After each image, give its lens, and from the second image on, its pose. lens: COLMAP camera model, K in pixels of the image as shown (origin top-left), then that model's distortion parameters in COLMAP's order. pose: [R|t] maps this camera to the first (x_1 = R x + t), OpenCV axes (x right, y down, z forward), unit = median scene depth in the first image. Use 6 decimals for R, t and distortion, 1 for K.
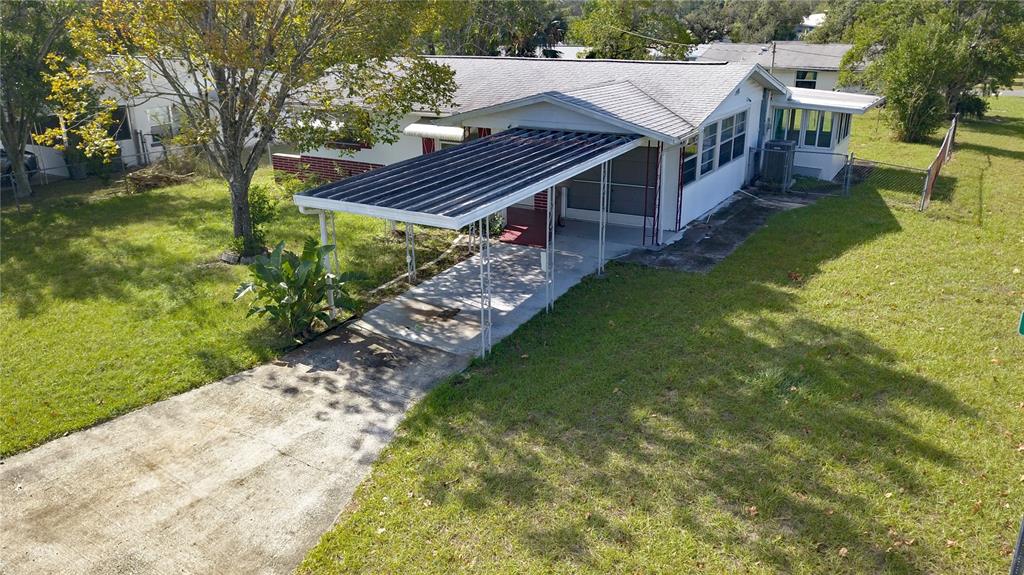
lens RADIAL K [[761.9, 0, 512.0], [0, 761.9, 287.5], [0, 0, 1]] dist [0.012321, -0.068678]
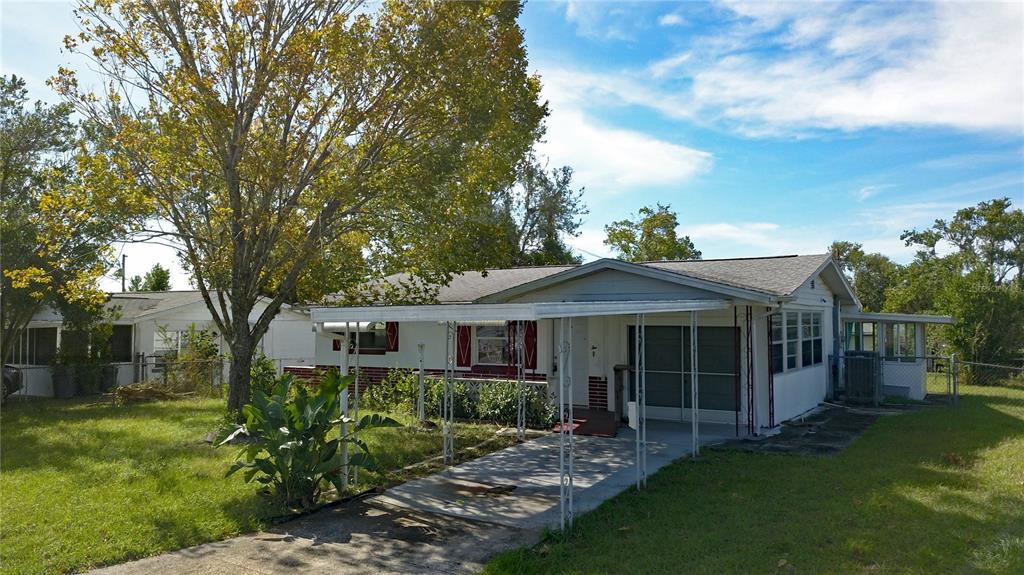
lens RADIAL K [[773.9, 0, 512.0], [0, 773.9, 287.5], [0, 0, 1]] dist [-0.009004, 0.006774]
pose [[0.999811, 0.011223, -0.015892, -0.058581], [-0.016253, 0.930778, -0.365222, 0.113435], [0.010693, 0.365411, 0.930785, 0.219429]]
